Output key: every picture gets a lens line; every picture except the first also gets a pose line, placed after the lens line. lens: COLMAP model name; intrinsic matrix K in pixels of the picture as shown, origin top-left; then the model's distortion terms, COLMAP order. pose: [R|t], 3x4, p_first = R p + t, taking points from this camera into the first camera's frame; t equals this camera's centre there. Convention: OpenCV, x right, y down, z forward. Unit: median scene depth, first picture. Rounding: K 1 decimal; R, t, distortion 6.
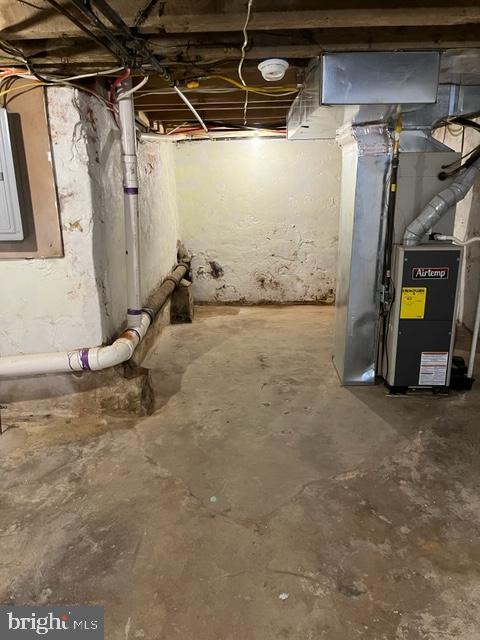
lens RADIAL K [[476.6, 0, 240.0], [0, 476.6, 320.0], [0, 0, 1]] dist [0.056876, -0.083500]
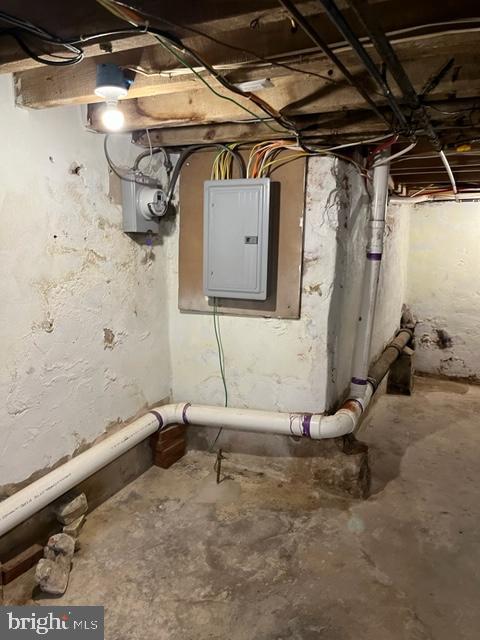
lens RADIAL K [[476.6, 0, 240.0], [0, 476.6, 320.0], [0, 0, 1]] dist [0.056876, -0.083500]
pose [[0.913821, 0.100397, -0.393512, -0.087364], [-0.140685, 0.987222, -0.074832, -0.036564], [0.380971, 0.123744, 0.916269, 0.038588]]
